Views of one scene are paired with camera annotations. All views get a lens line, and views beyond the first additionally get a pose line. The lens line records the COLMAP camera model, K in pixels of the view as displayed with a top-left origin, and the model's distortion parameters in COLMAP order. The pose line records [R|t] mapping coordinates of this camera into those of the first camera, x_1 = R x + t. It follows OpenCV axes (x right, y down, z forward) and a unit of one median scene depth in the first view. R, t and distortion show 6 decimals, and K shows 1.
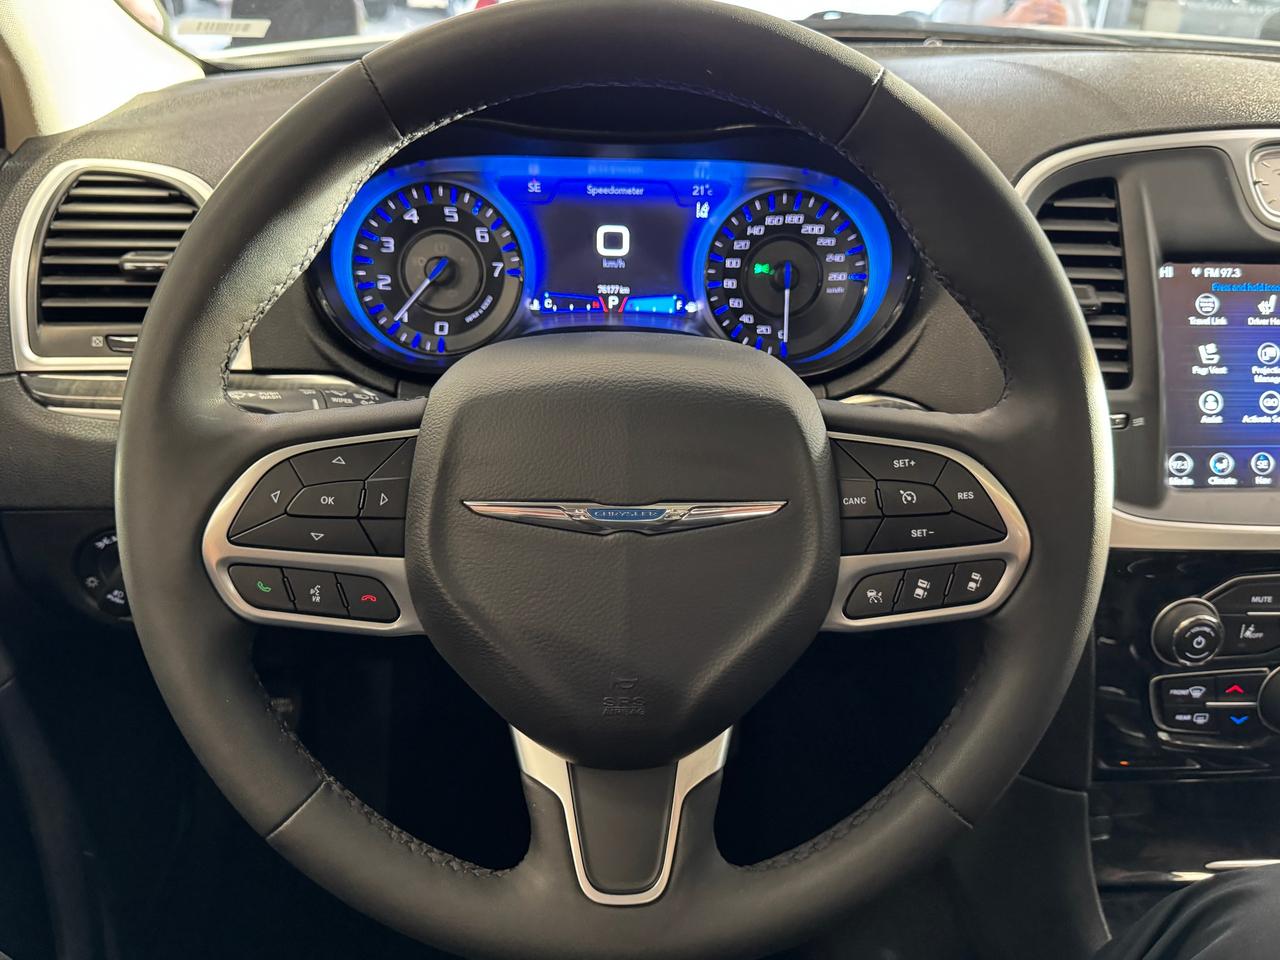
lens RADIAL K [[840.2, 0, 615.1], [0, 840.2, 474.5], [0, 0, 1]] dist [0.142654, -0.139451]
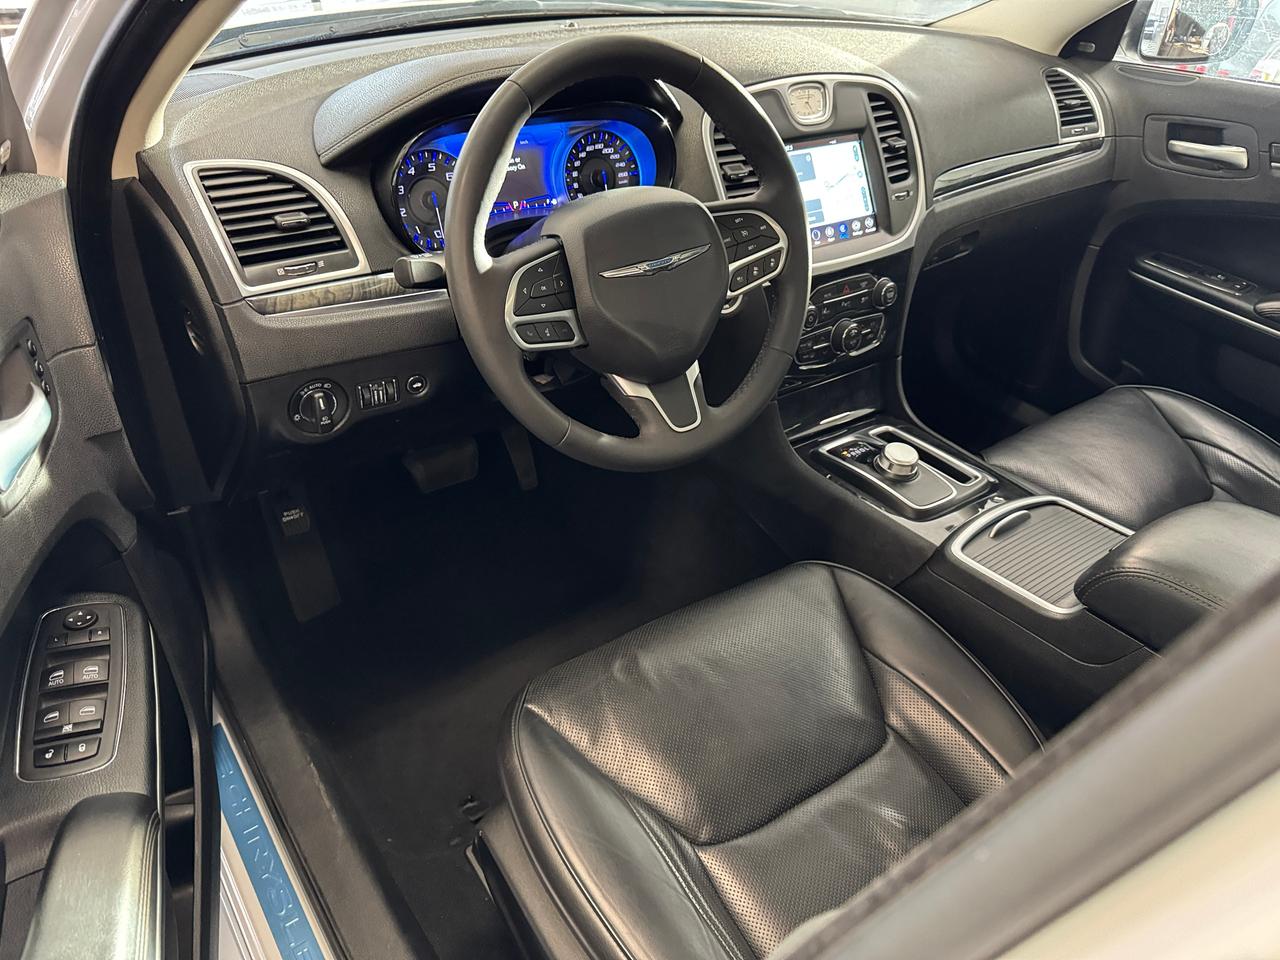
lens RADIAL K [[890.5, 0, 640.0], [0, 890.5, 480.0], [0, 0, 1]] dist [0.085726, 0.001291]
pose [[0.826881, -0.300418, 0.475413, -0.901089], [0.273446, 0.953478, 0.126910, 0.181140], [-0.491422, 0.025061, 0.870561, -0.780100]]
